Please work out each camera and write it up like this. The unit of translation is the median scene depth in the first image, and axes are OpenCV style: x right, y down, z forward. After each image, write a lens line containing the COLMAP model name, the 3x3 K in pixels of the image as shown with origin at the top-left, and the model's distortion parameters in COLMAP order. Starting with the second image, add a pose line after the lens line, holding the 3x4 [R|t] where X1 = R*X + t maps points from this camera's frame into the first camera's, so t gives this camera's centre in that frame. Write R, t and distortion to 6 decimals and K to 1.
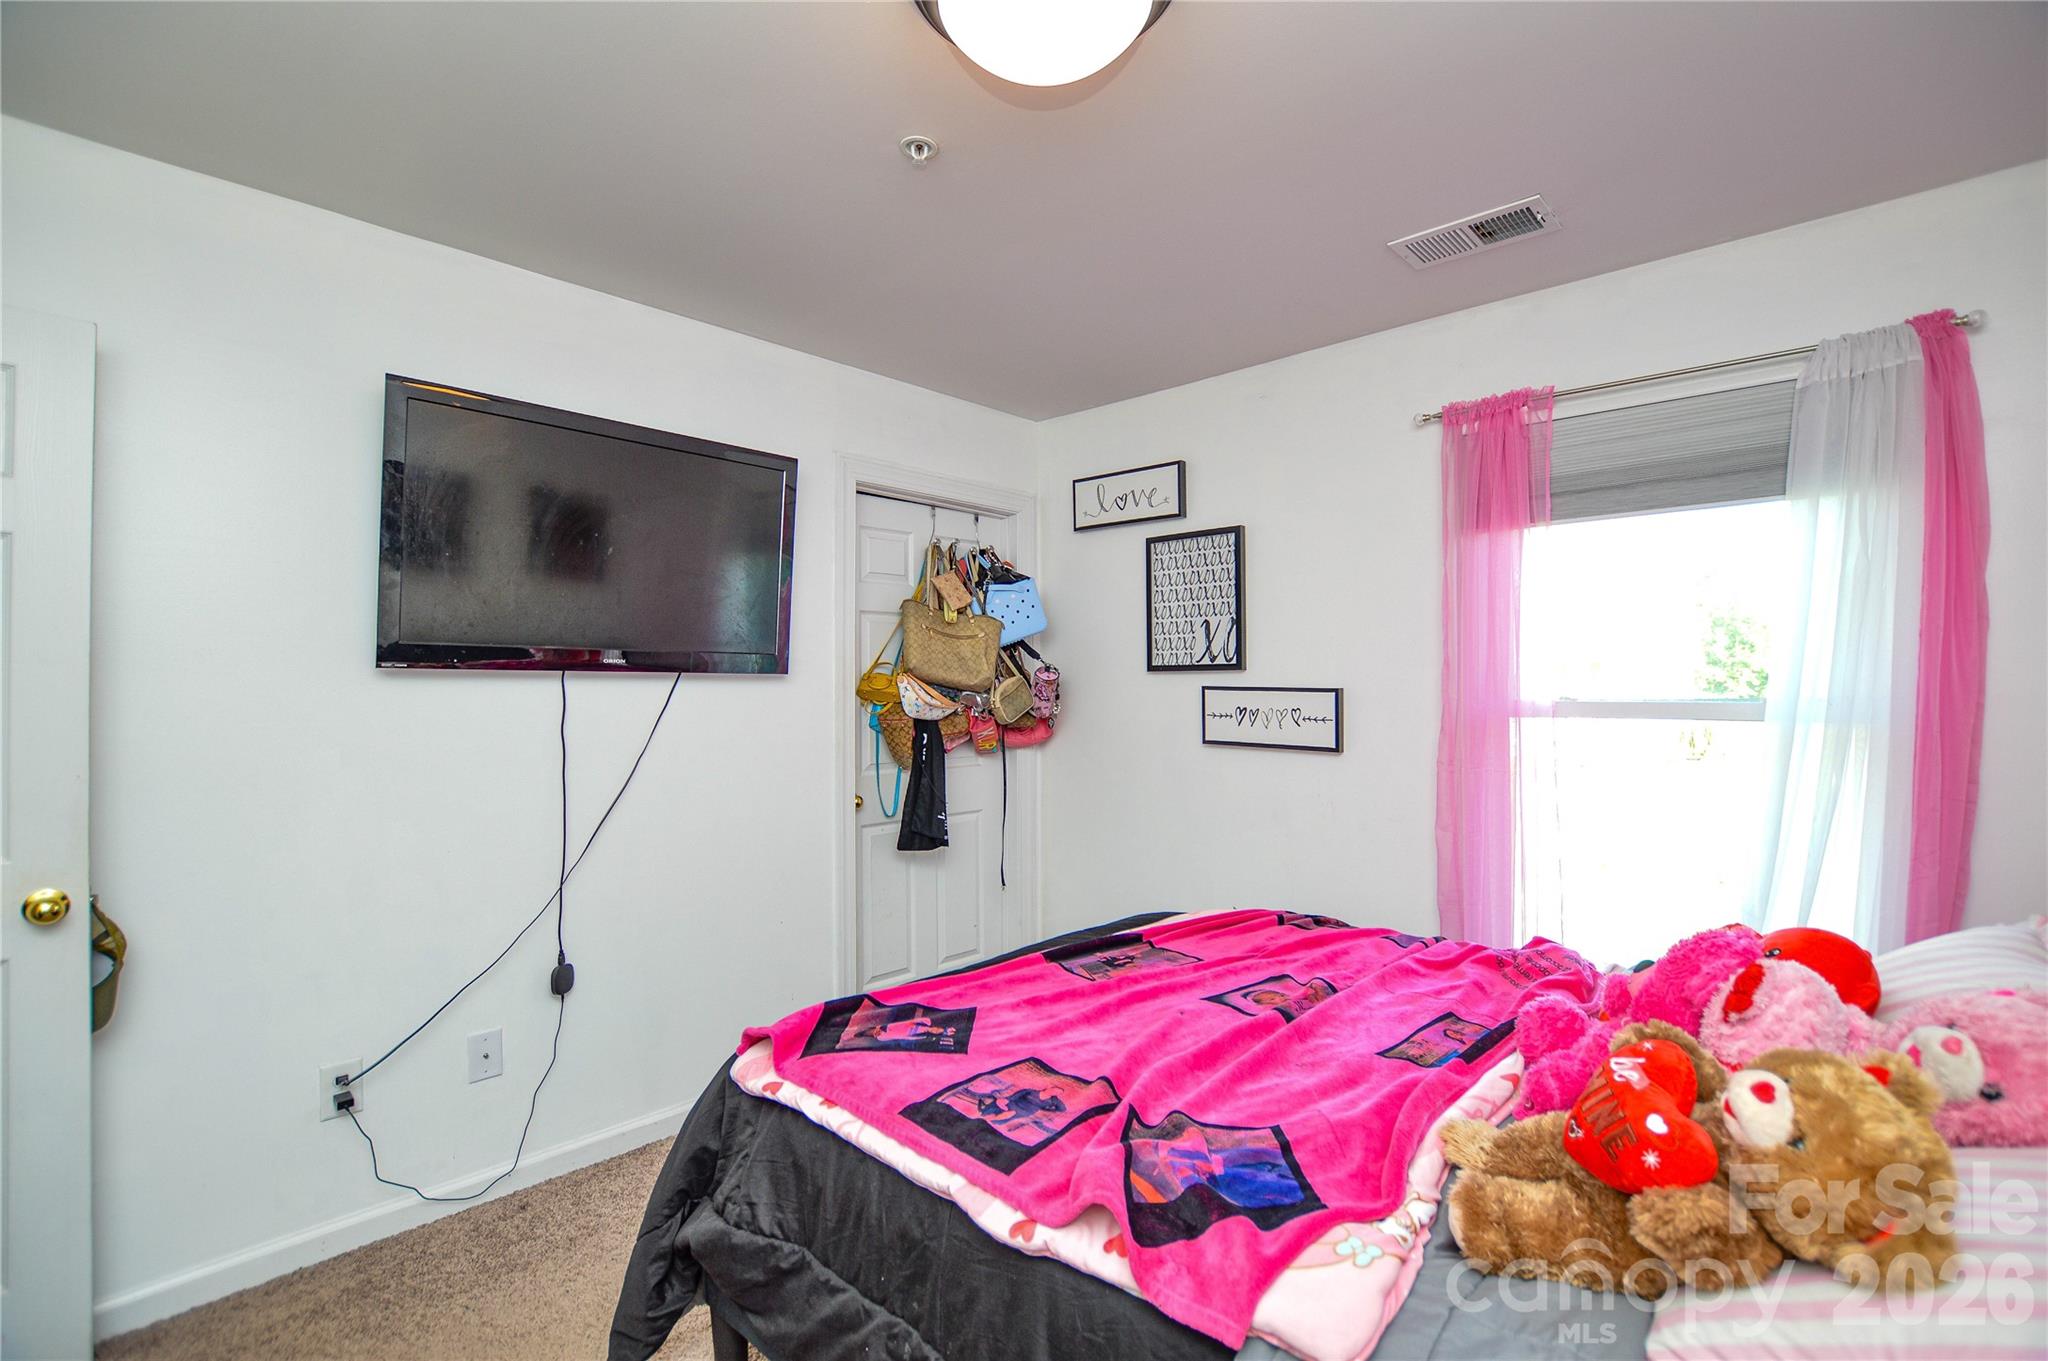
lens RADIAL K [[925.2, 0, 1024.0], [0, 925.2, 680.5], [0, 0, 1]] dist [-0.026512, 0.000710]
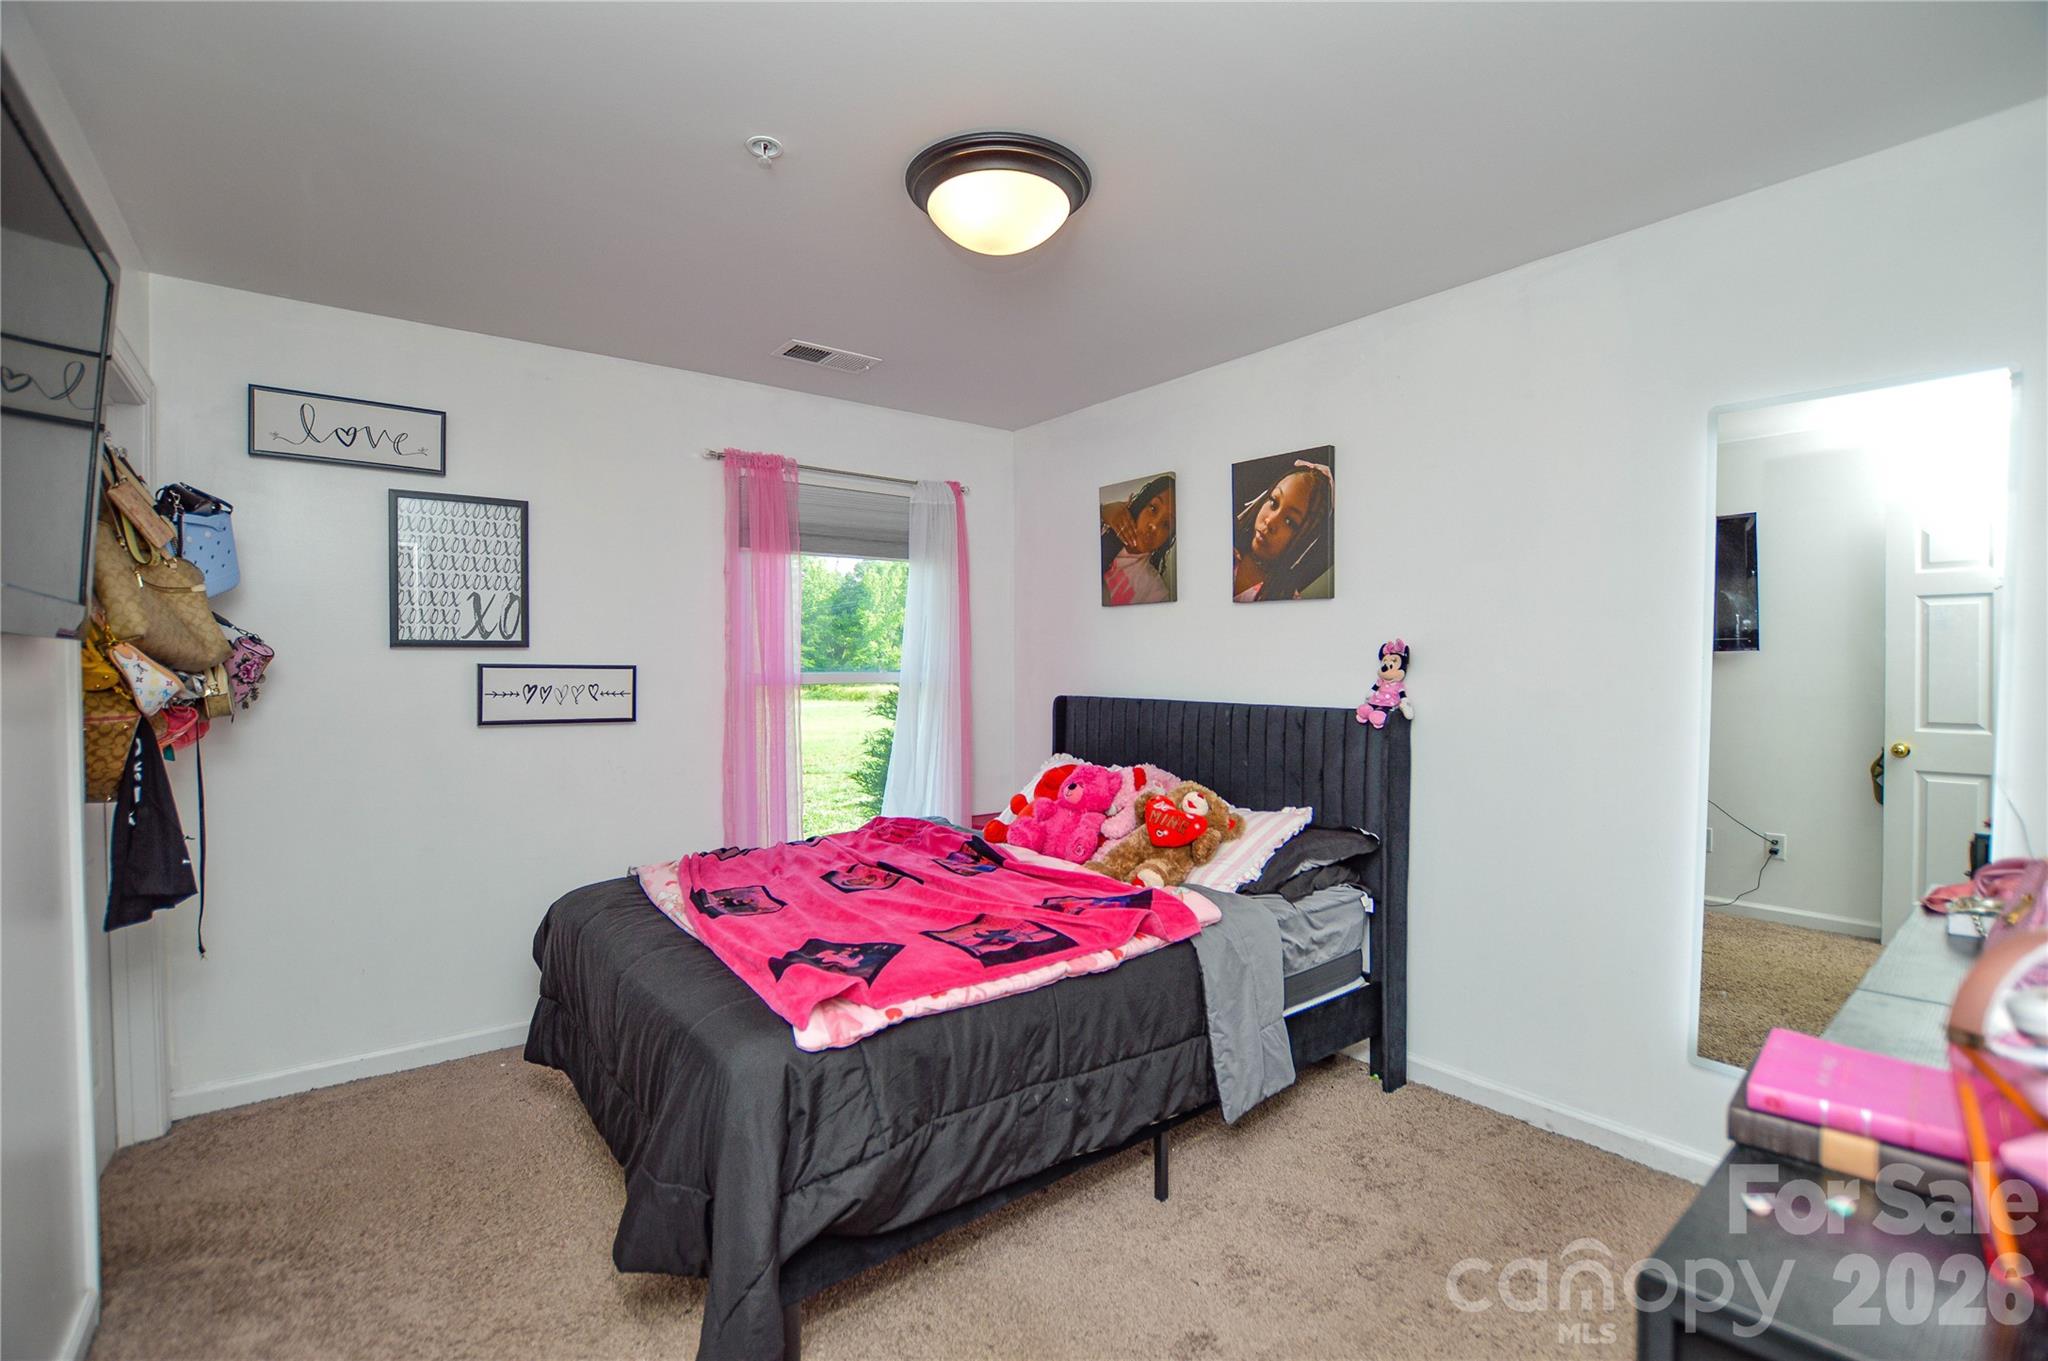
lens RADIAL K [[925.2, 0, 1024.0], [0, 925.2, 680.5], [0, 0, 1]] dist [-0.026512, 0.000710]
pose [[0.150040, -0.016160, 0.988548, -0.658894], [-0.002996, 0.999854, 0.016799, 0.005987], [-0.988675, -0.005482, 0.149970, 0.323351]]
